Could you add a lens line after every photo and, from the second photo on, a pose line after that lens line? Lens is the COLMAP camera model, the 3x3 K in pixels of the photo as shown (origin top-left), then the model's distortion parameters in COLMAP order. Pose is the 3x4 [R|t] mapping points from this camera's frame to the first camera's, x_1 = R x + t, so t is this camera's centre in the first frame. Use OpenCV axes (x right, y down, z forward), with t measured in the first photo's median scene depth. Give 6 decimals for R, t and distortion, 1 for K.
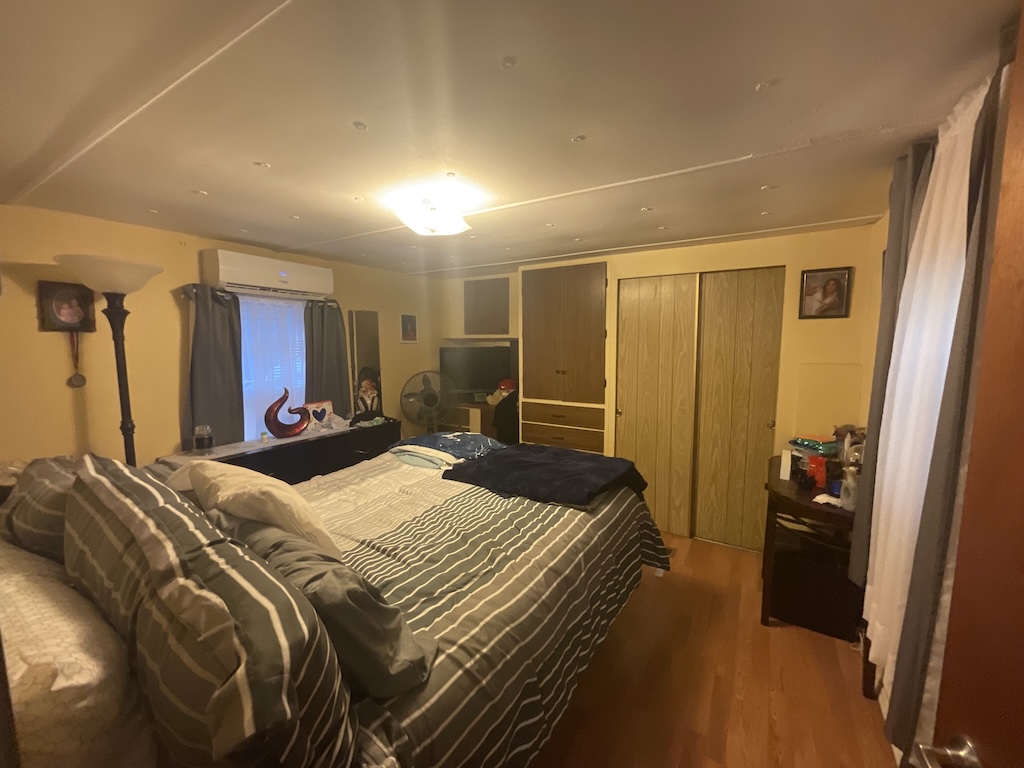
lens RADIAL K [[414.1, 0, 507.5], [0, 414.1, 381.9], [0, 0, 1]] dist [-0.000515, -0.000748]
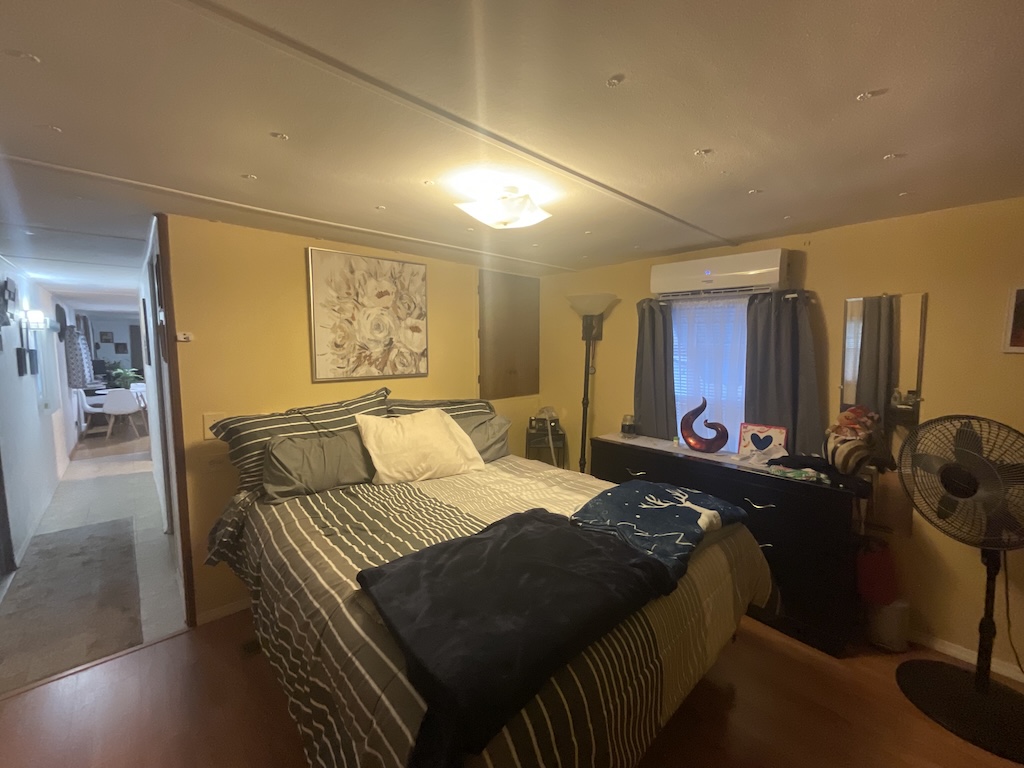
lens RADIAL K [[414.1, 0, 507.6], [0, 414.1, 379.7], [0, 0, 1]] dist [-0.000515, -0.000748]
pose [[-0.268379, 0.079413, -0.960035, 0.488782], [-0.096912, 0.989314, 0.108927, -0.089004], [0.958426, 0.122273, -0.257815, 0.887149]]
